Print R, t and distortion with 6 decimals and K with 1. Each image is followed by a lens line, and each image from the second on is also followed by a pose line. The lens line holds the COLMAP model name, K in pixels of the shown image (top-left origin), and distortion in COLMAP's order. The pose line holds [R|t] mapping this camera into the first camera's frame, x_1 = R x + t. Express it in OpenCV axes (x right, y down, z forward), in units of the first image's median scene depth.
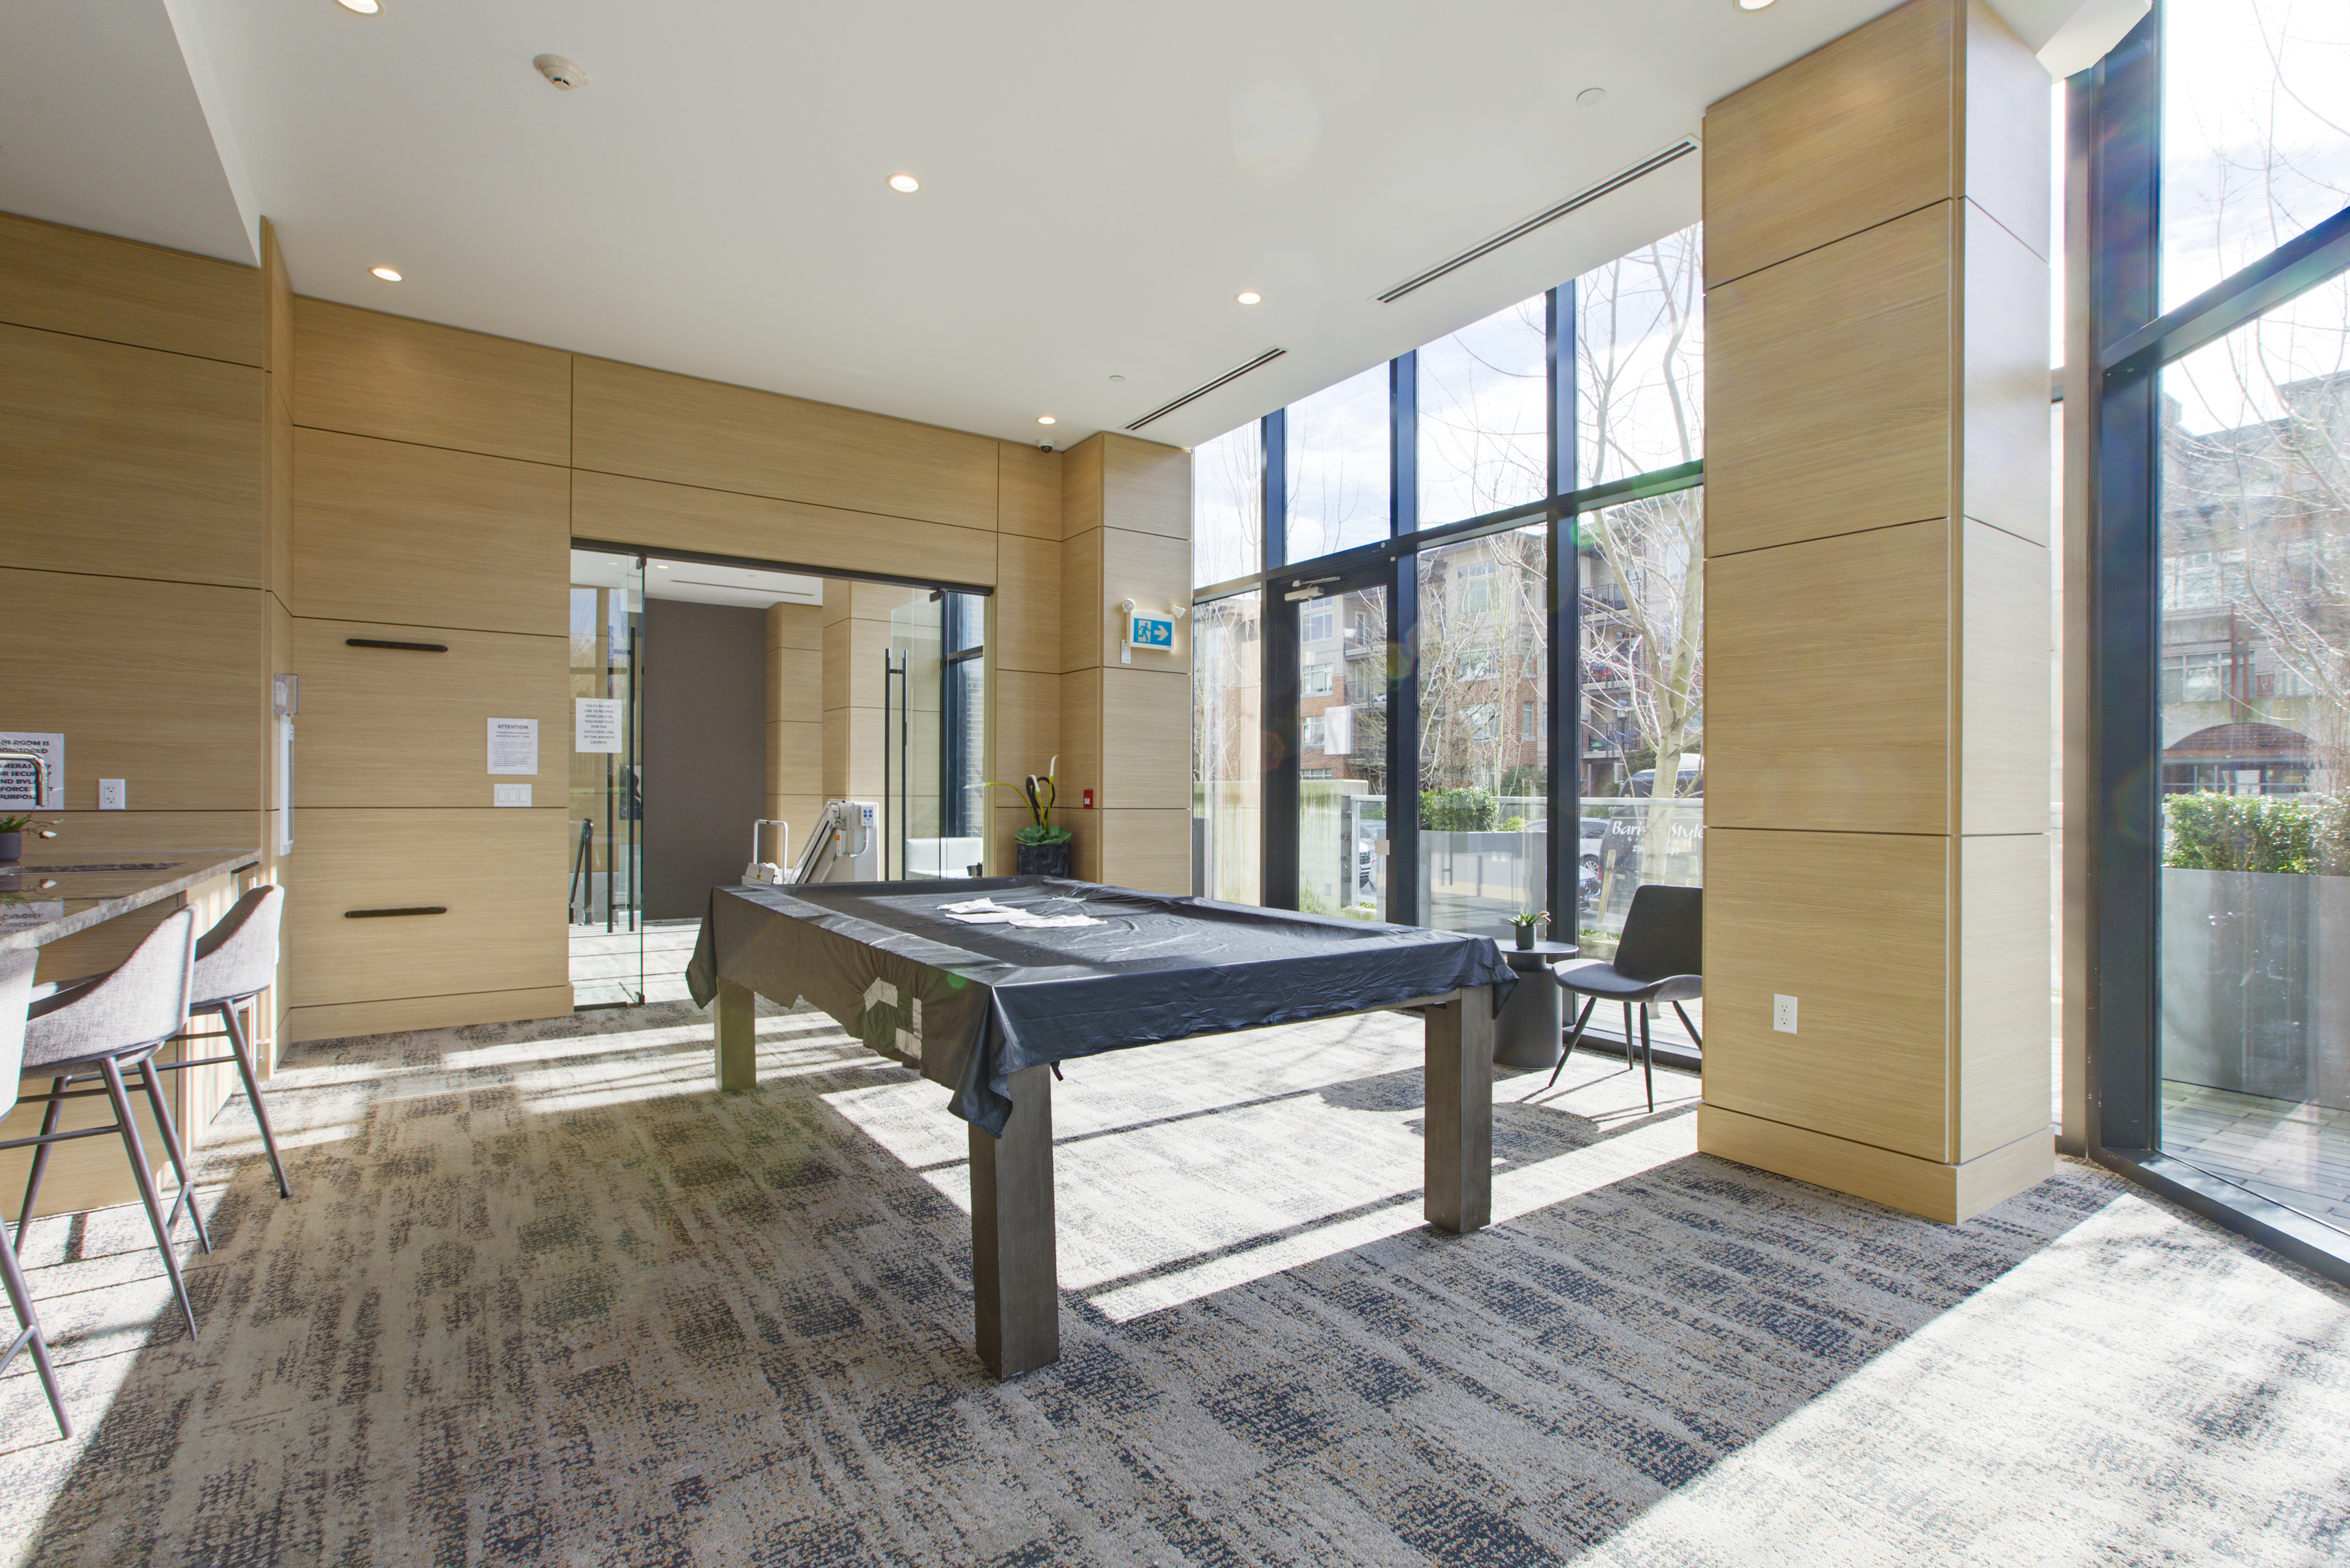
lens RADIAL K [[1076.2, 0, 1187.1], [0, 1076.2, 779.6], [0, 0, 1]] dist [-0.030014, 0.012949]
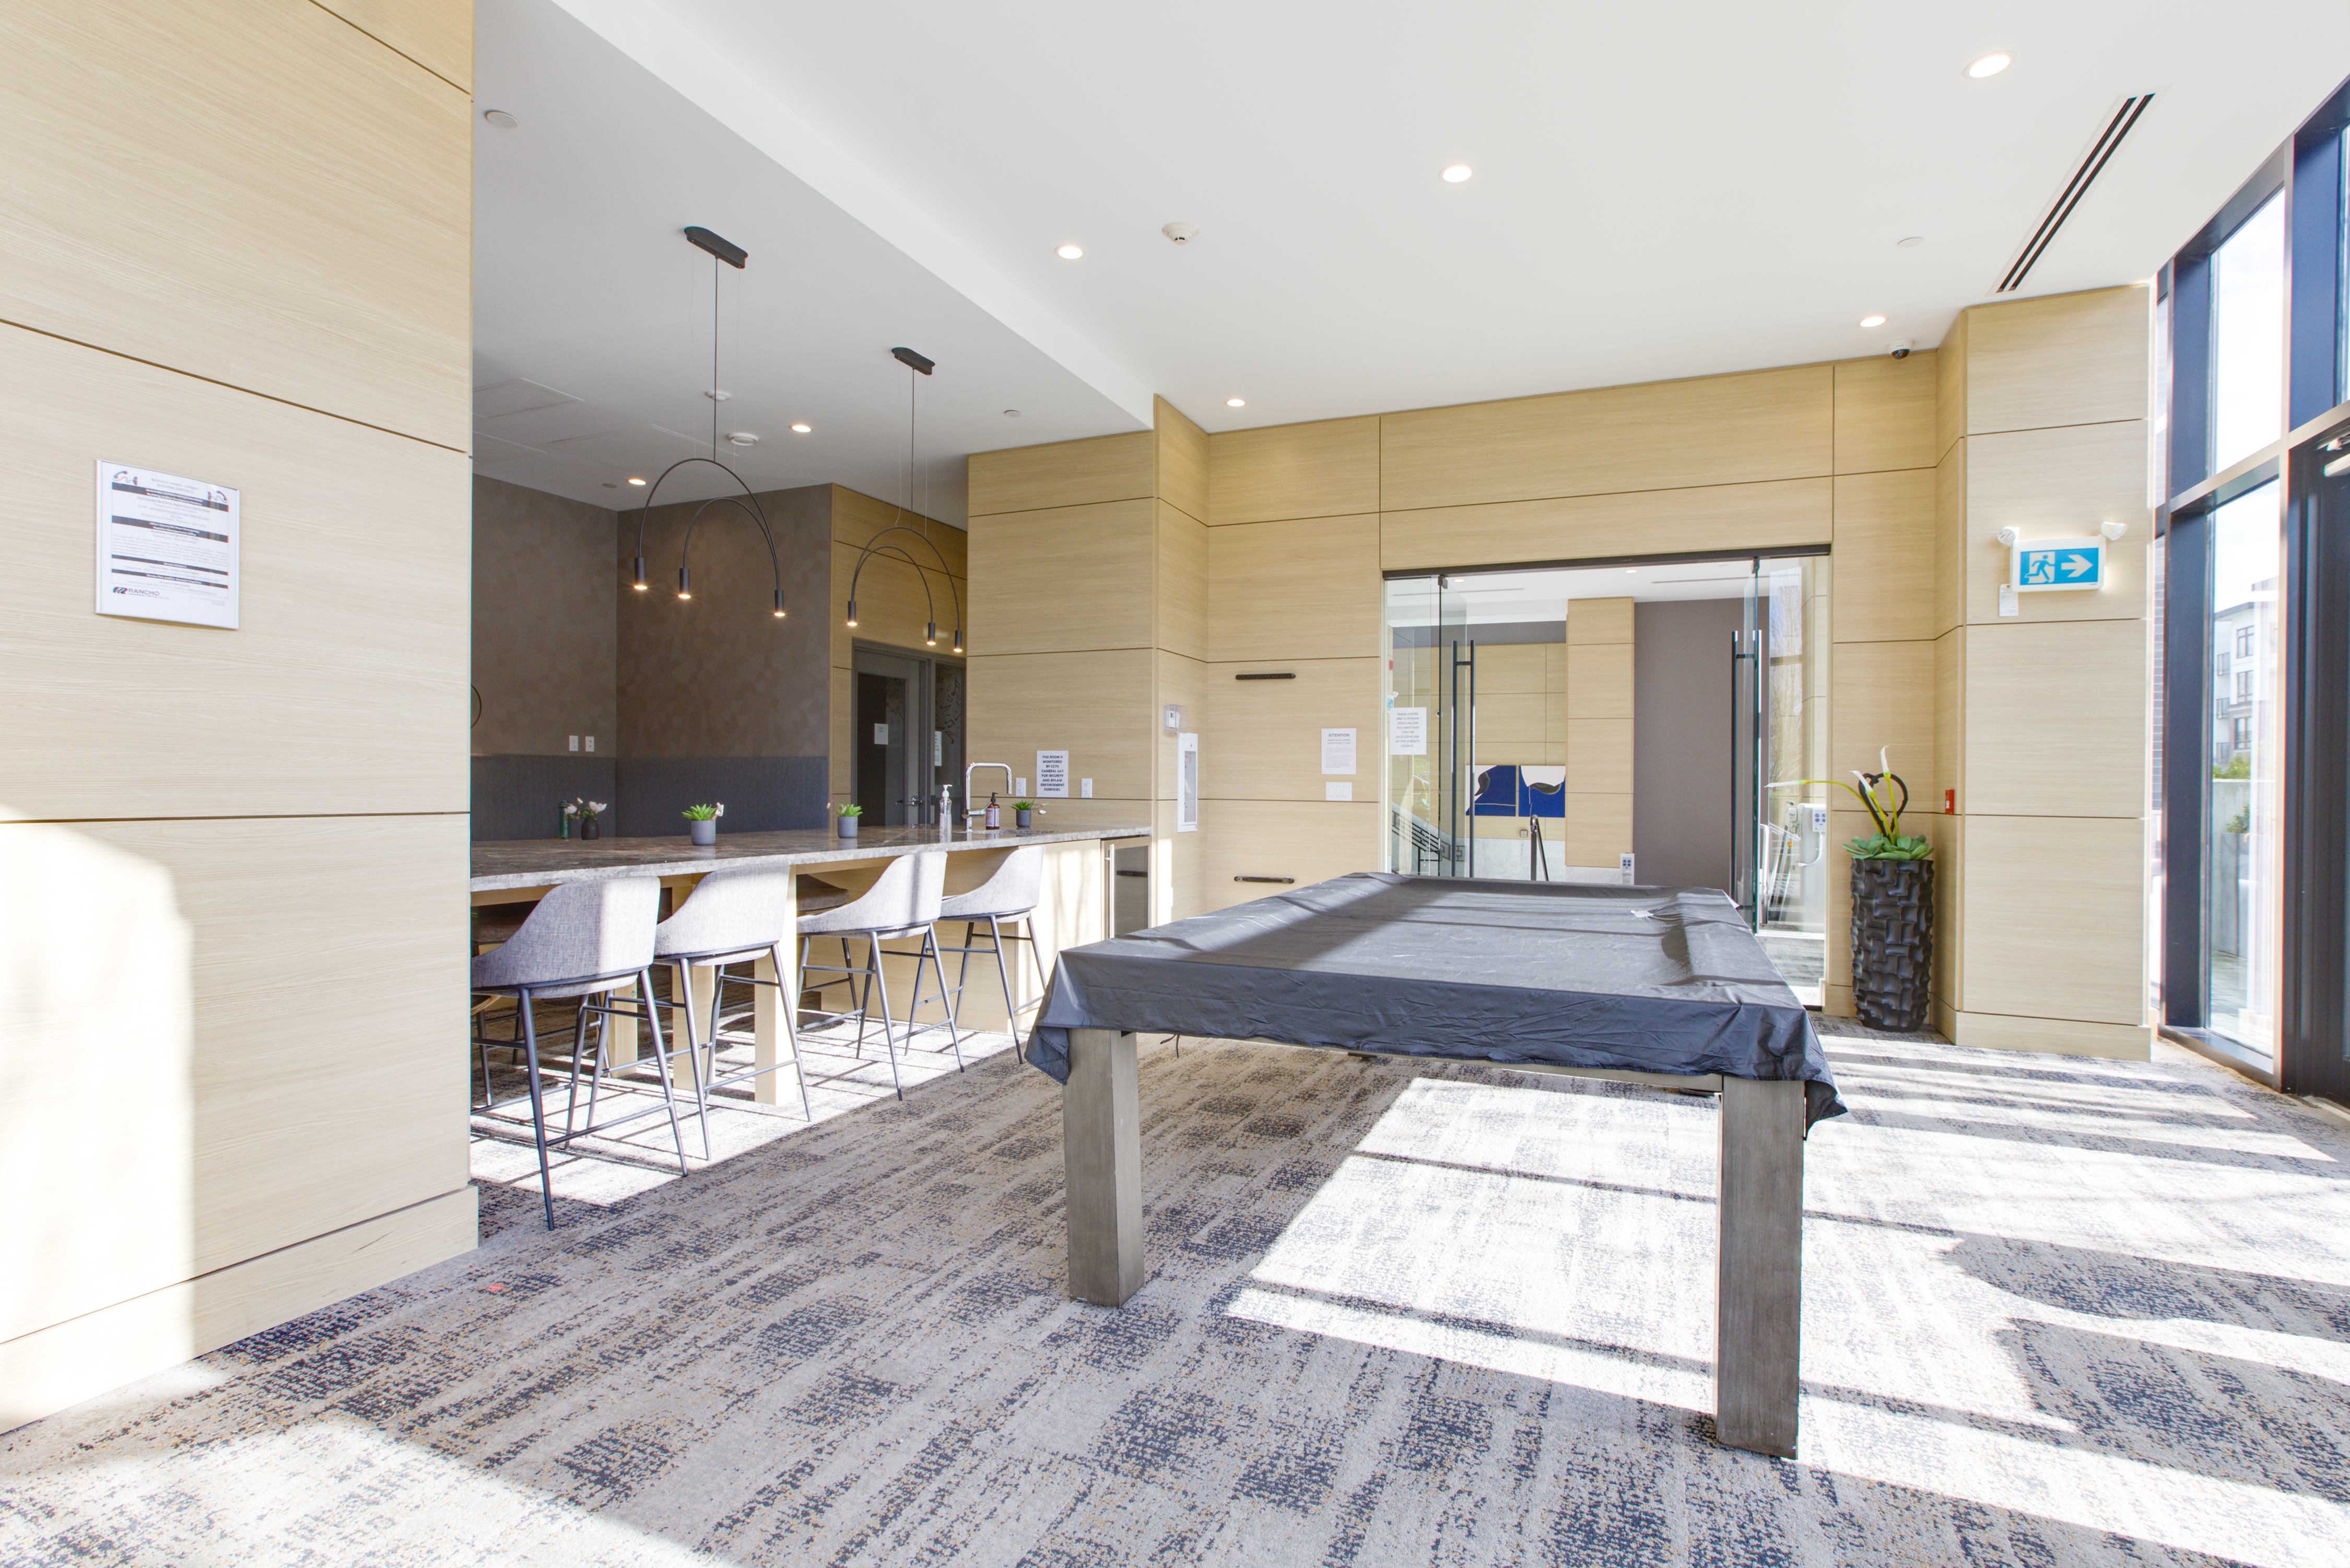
lens RADIAL K [[1076.2, 0, 1160.0], [0, 1076.2, 782.6], [0, 0, 1]] dist [-0.030014, 0.012949]
pose [[0.540884, -0.001920, -0.841095, 0.468353], [0.001874, 0.999998, -0.001078, 0.008664], [0.841095, -0.000993, 0.540886, 0.259161]]
